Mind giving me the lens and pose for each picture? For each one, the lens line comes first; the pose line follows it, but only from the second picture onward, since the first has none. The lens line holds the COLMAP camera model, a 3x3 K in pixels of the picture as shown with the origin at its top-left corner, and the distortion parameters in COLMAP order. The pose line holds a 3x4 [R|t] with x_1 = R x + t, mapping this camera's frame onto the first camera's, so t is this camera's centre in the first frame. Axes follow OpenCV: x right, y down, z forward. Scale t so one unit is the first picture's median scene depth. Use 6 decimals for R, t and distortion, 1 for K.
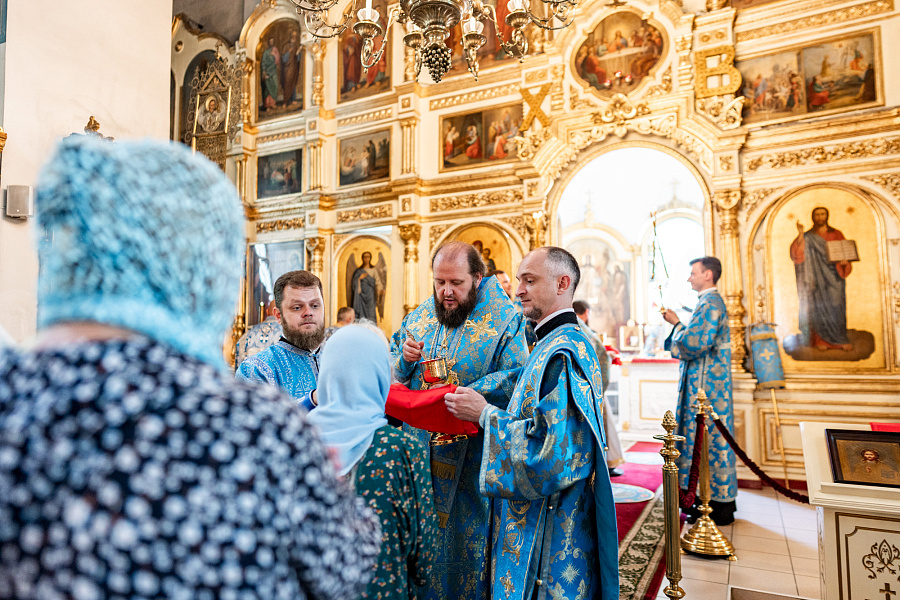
lens RADIAL K [[592.7, 0, 444.7], [0, 592.7, 301.3], [0, 0, 1]] dist [-0.005890, 0.006622]
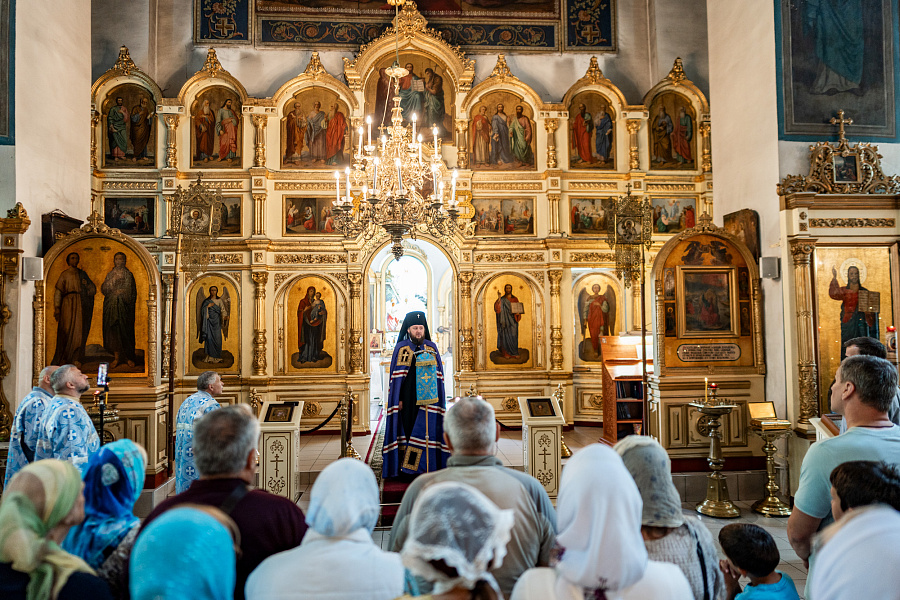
lens RADIAL K [[635.9, 0, 445.4], [0, 635.9, 296.7], [0, 0, 1]] dist [-0.023111, 0.012594]
pose [[0.857818, 0.017478, 0.513657, -0.495362], [-0.031305, 0.999343, 0.018275, -0.123462], [-0.513000, -0.031756, 0.857801, -0.550857]]
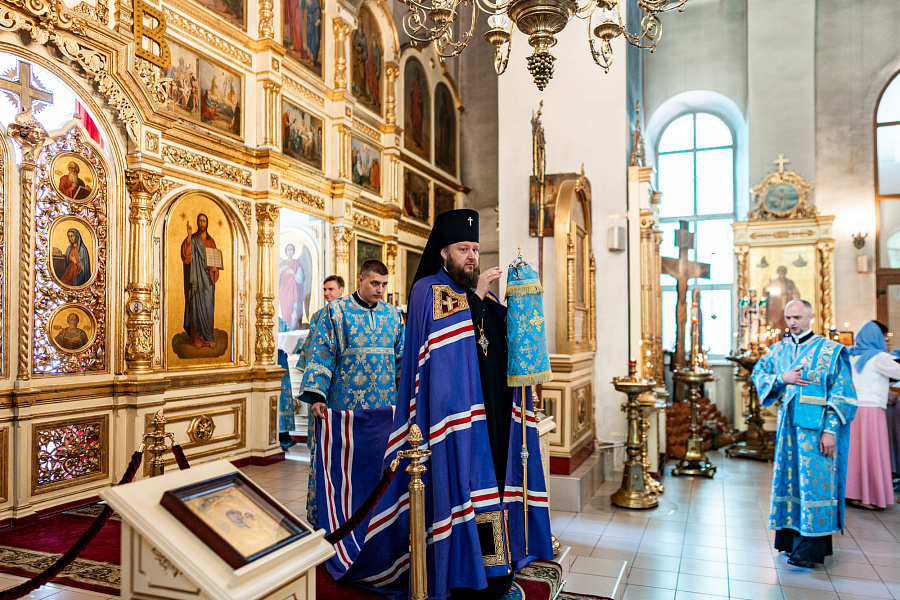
lens RADIAL K [[635.9, 0, 474.2], [0, 635.9, 326.8], [0, 0, 1]] dist [-0.023111, 0.012594]
pose [[-0.112243, 0.017521, 0.993526, -0.450731], [-0.074691, 0.996867, -0.026018, 0.030008], [-0.990870, -0.077128, -0.110583, 0.512158]]
